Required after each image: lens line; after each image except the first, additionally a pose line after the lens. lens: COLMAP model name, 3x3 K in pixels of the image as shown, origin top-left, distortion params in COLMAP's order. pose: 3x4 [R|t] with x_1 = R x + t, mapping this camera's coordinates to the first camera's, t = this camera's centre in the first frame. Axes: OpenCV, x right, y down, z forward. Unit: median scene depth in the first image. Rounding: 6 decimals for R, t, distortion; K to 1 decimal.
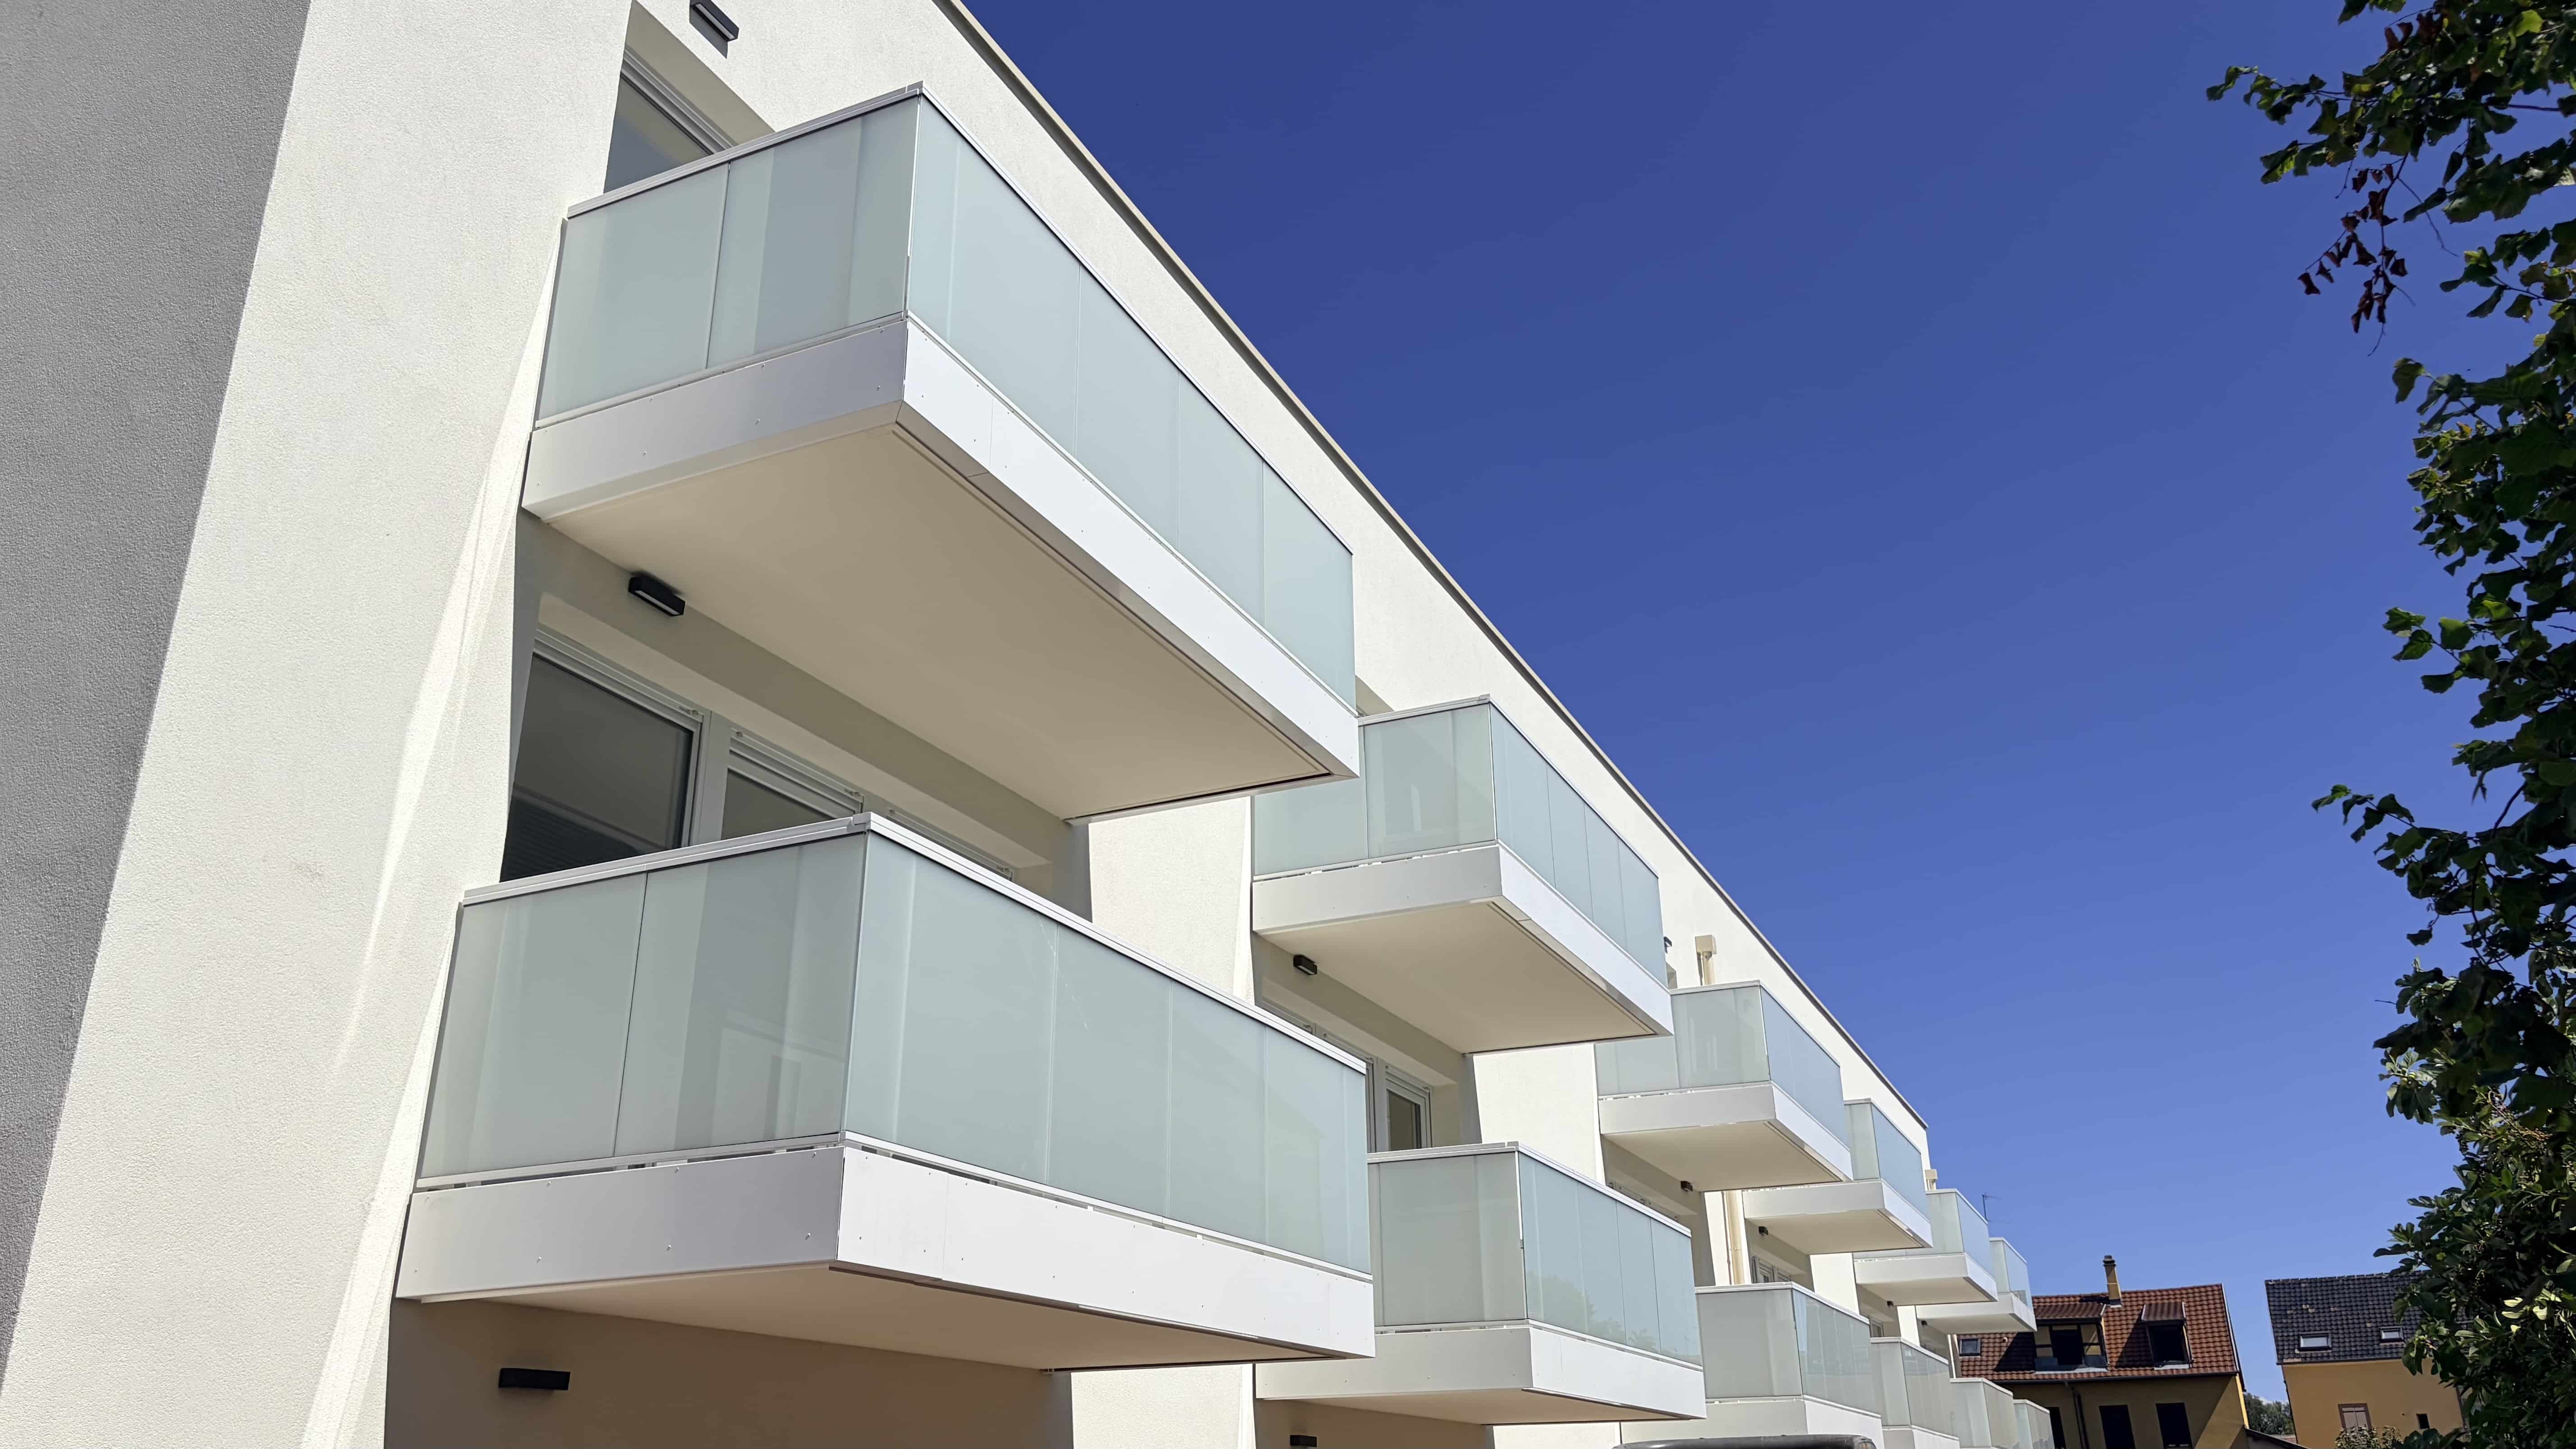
lens RADIAL K [[1958.9, 0, 1288.0], [0, 1958.9, 724.5], [0, 0, 1]] dist [0.101864, -0.146921]
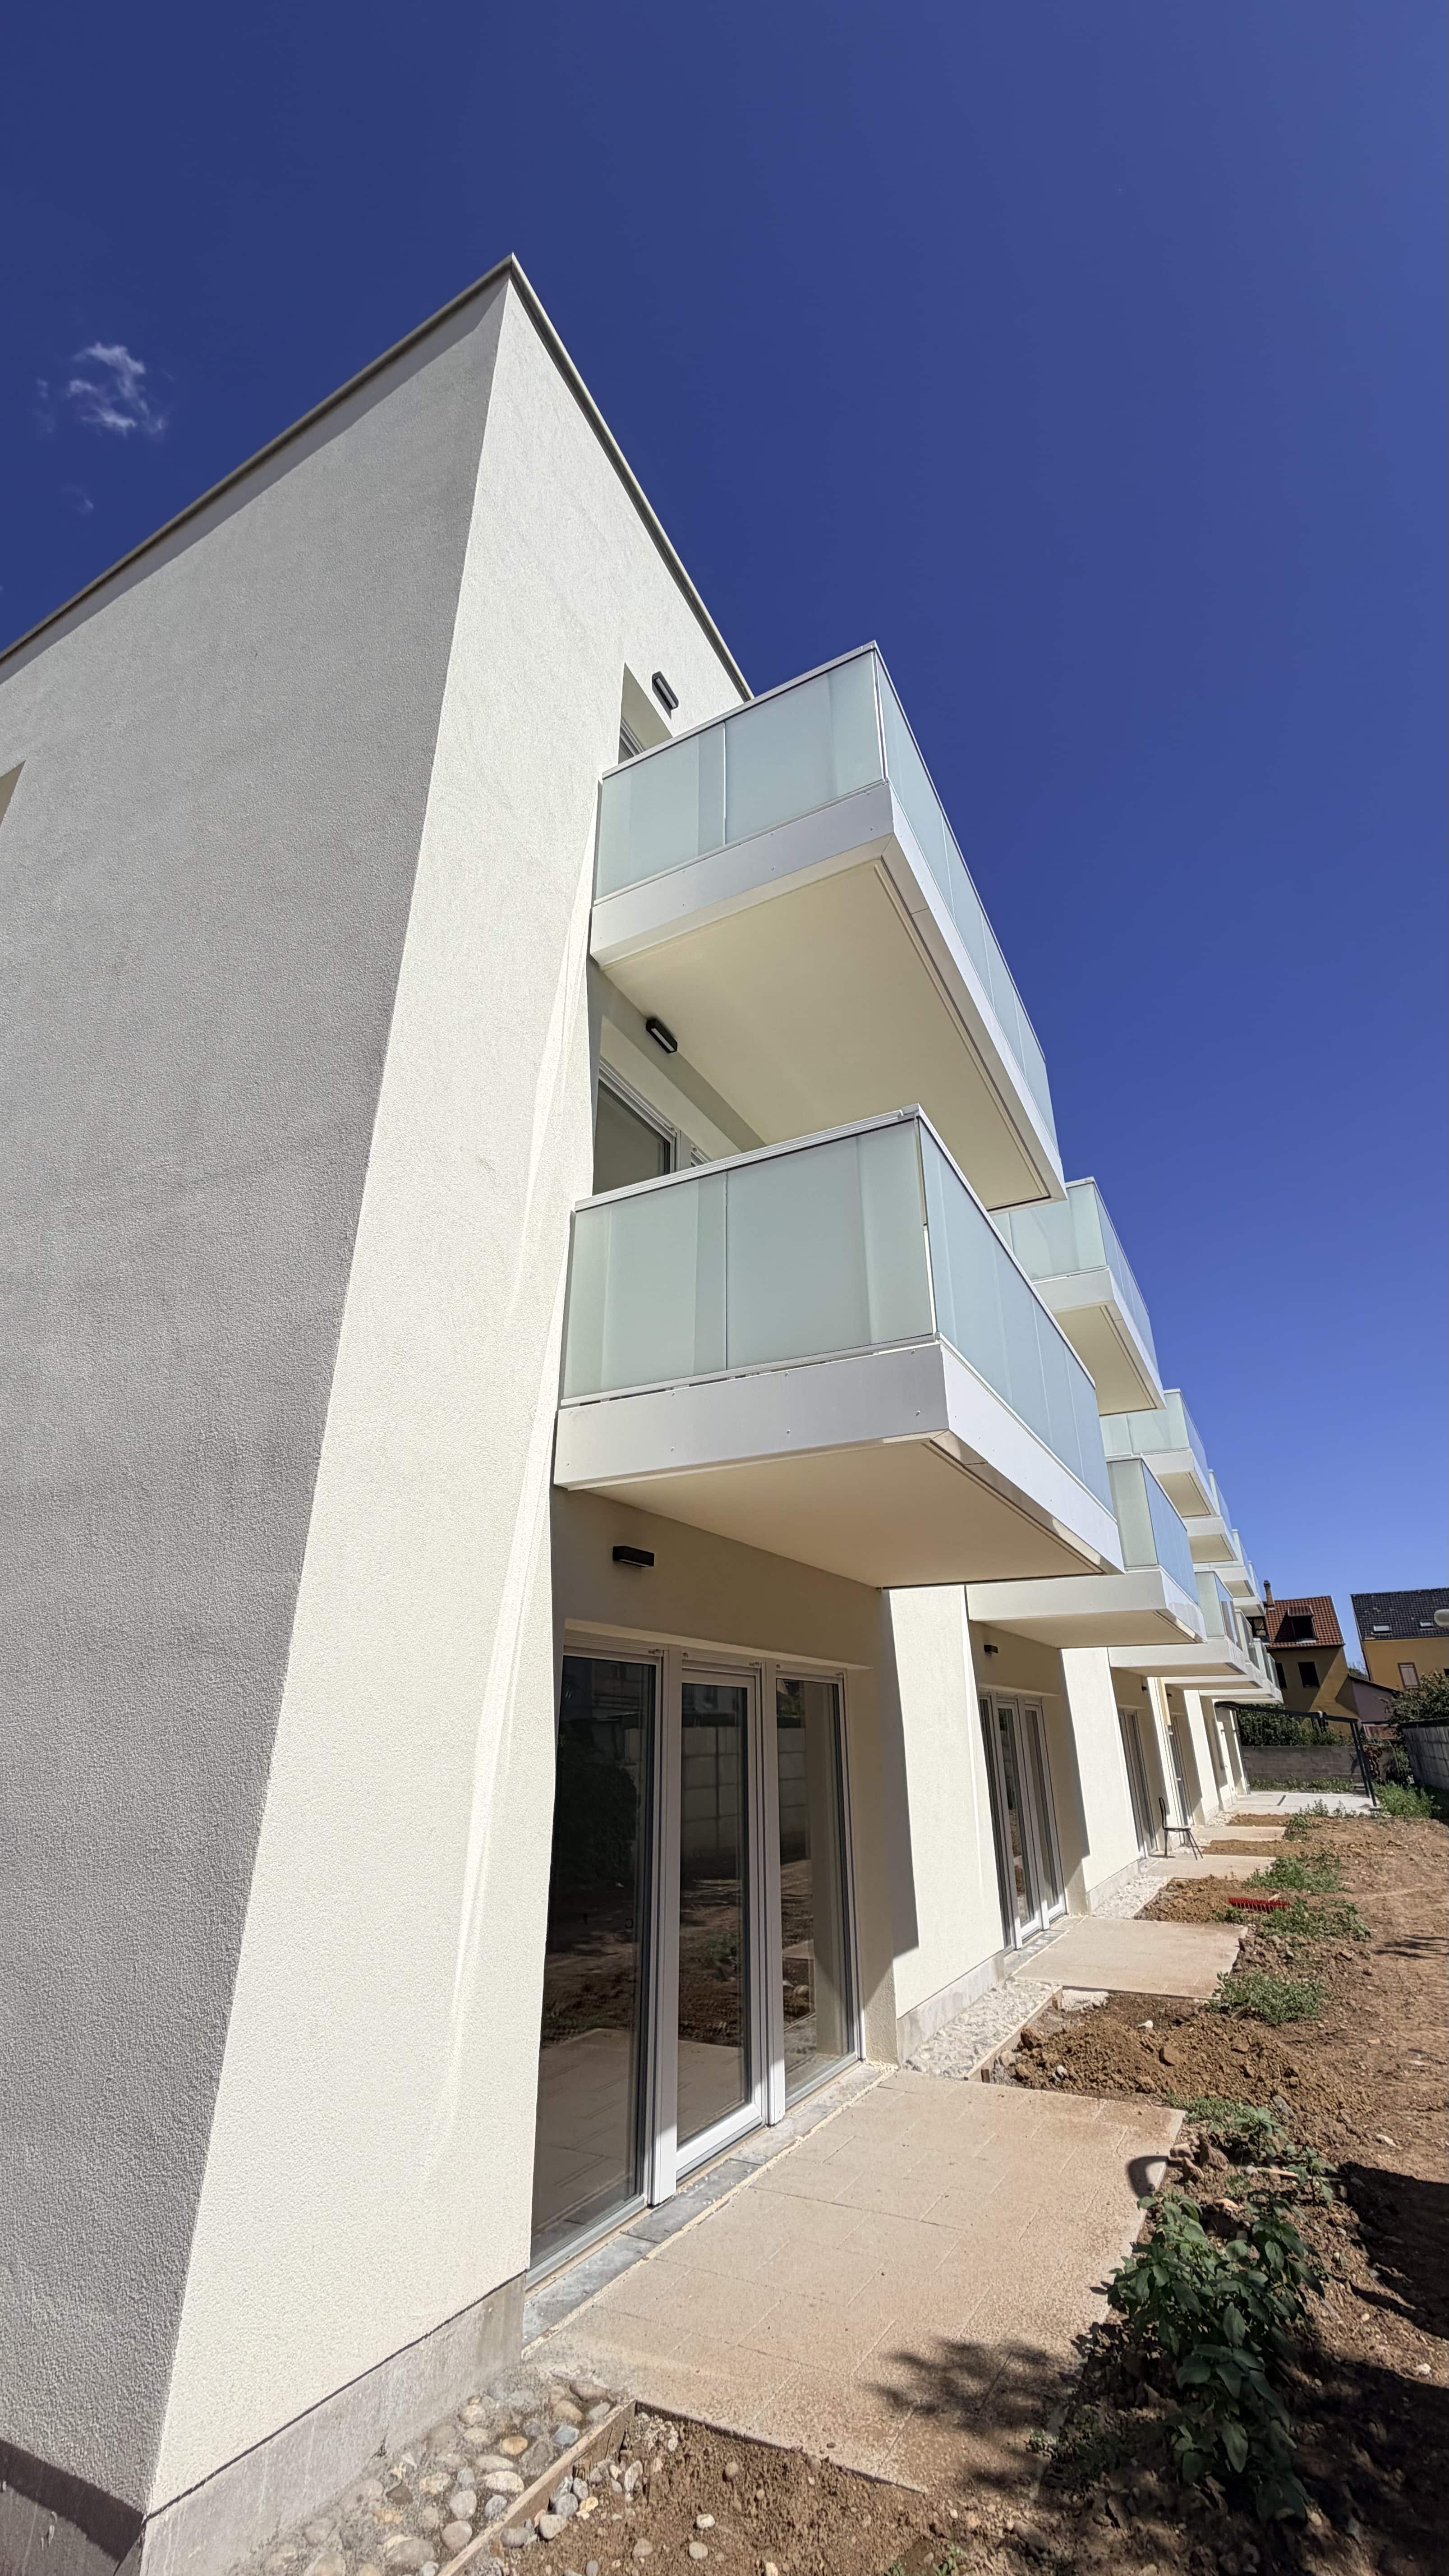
lens RADIAL K [[1024.1, 0, 724.5], [0, 1024.1, 1288.0], [0, 0, 1]] dist [0.000059, 0.000130]
pose [[0.999090, -0.015258, -0.039827, -0.283385], [0.014002, 0.999402, -0.031631, 0.167308], [0.040285, 0.031044, 0.998706, 0.294705]]
